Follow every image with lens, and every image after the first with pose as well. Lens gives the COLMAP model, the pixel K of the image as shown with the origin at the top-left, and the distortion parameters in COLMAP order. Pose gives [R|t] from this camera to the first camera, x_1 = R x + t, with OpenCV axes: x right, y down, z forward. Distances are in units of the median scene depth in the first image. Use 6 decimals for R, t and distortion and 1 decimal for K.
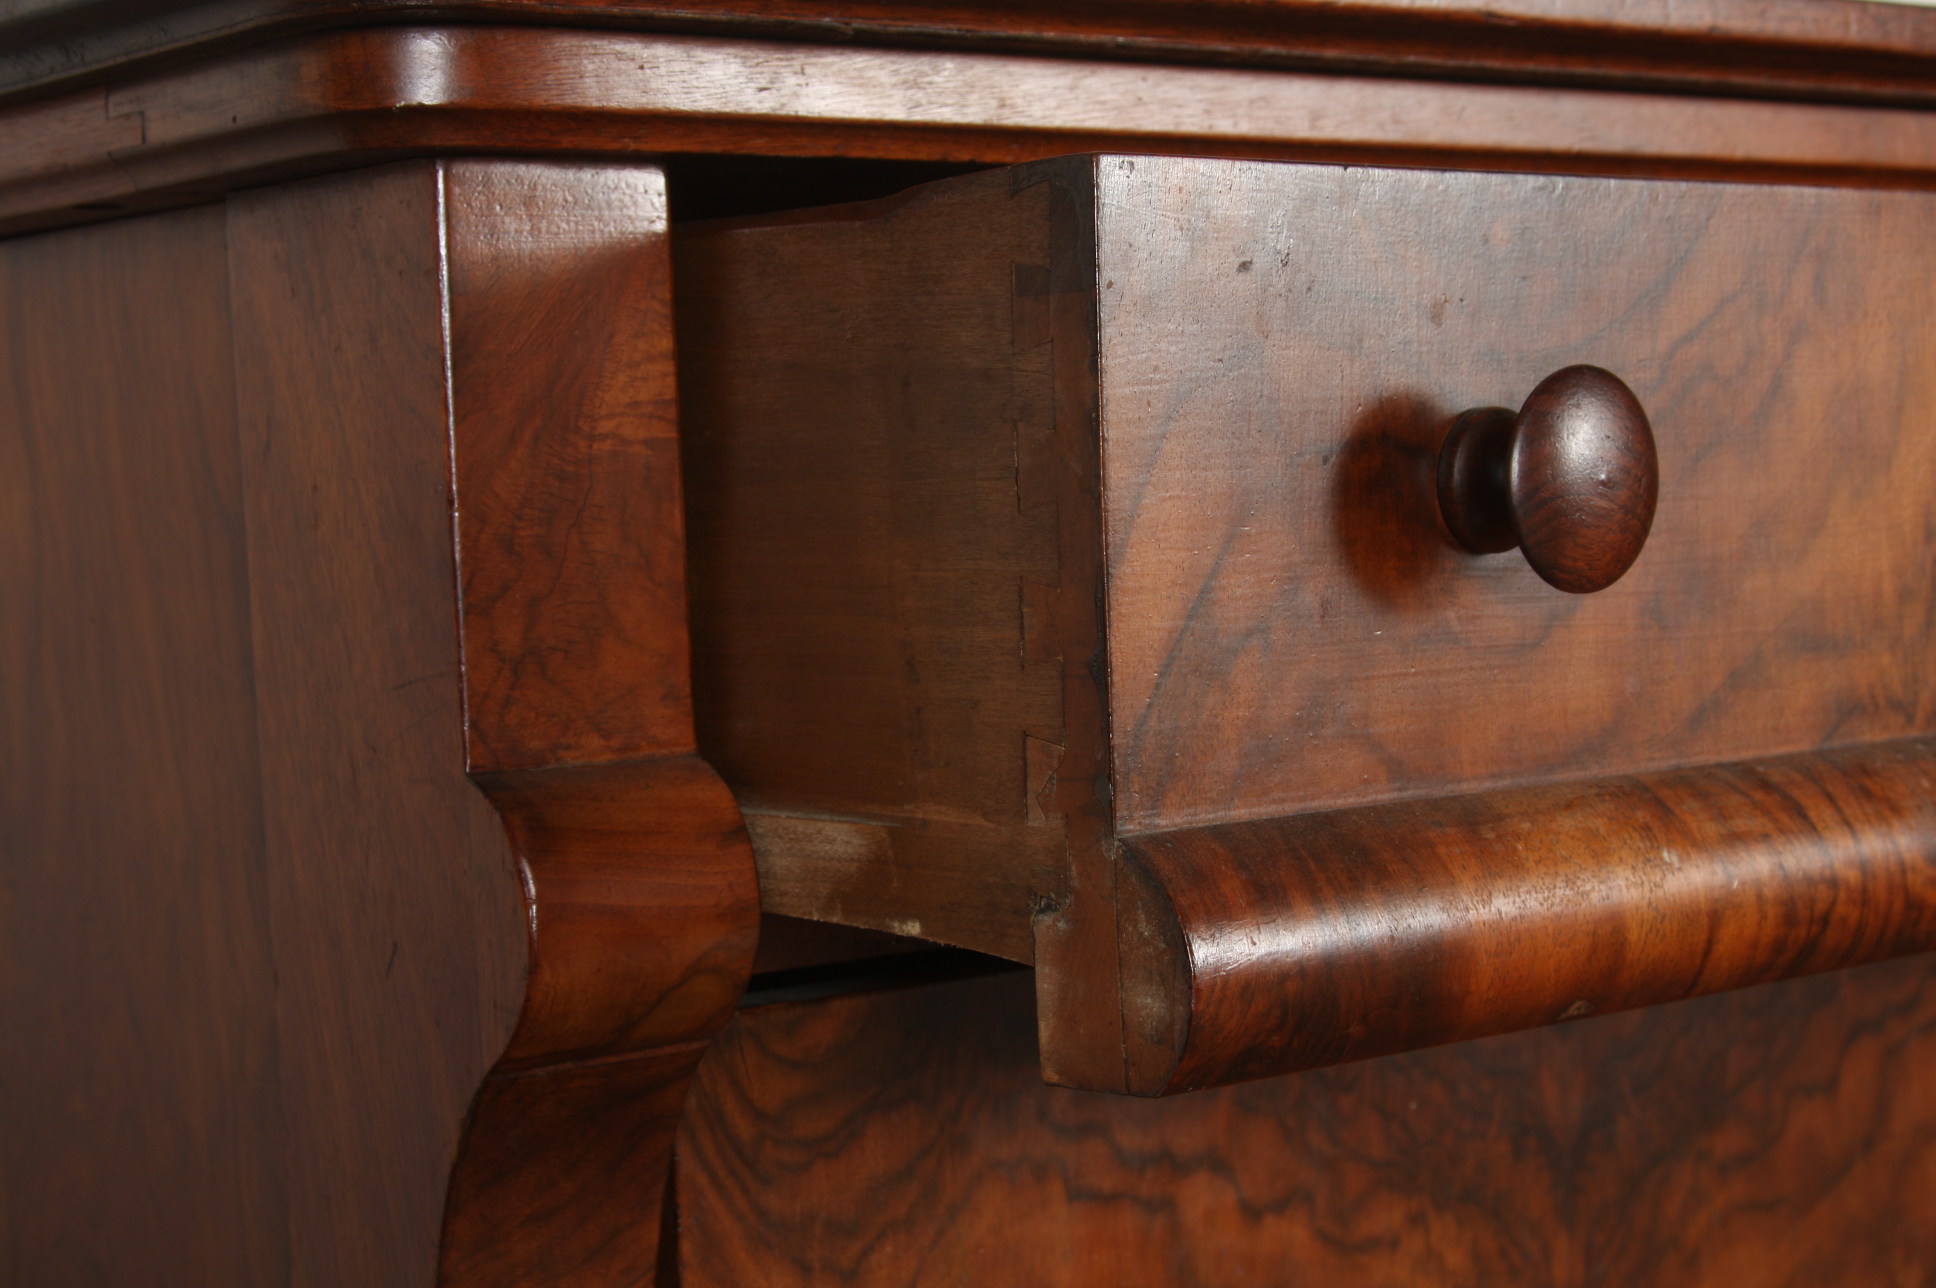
lens RADIAL K [[3282.5, 0, 968.0], [0, 3282.5, 644.0], [0, 0, 1]] dist [-0.047477, -0.010522]
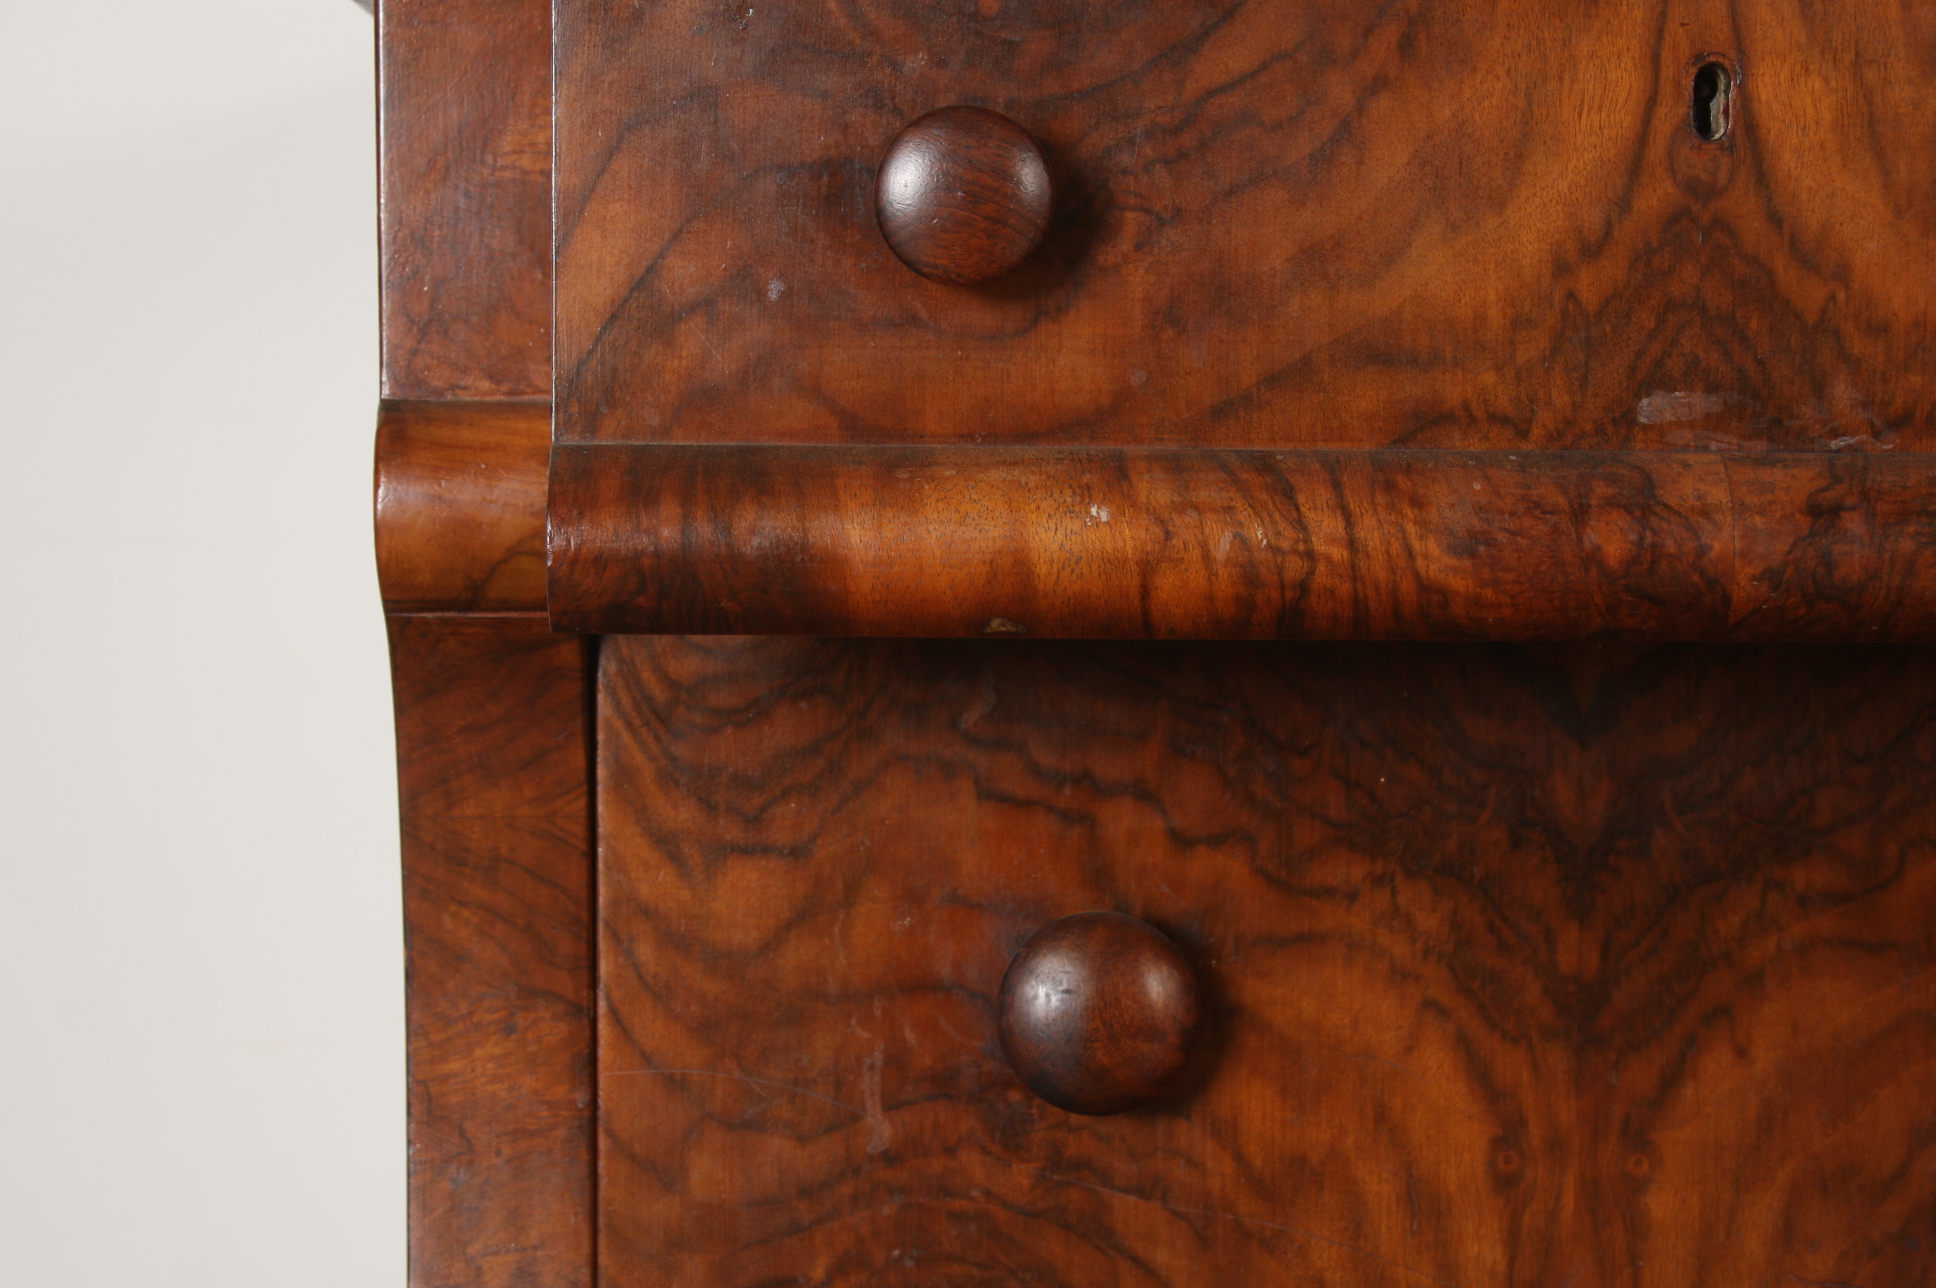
lens RADIAL K [[3227.5, 0, 967.7], [0, 3227.5, 501.2], [0, 0, 1]] dist [-0.019005, -0.007738]
pose [[0.822883, 0.060894, -0.564939, 0.761698], [-0.061029, 0.997961, 0.018675, 0.037210], [0.564924, 0.019111, 0.824922, -0.015779]]
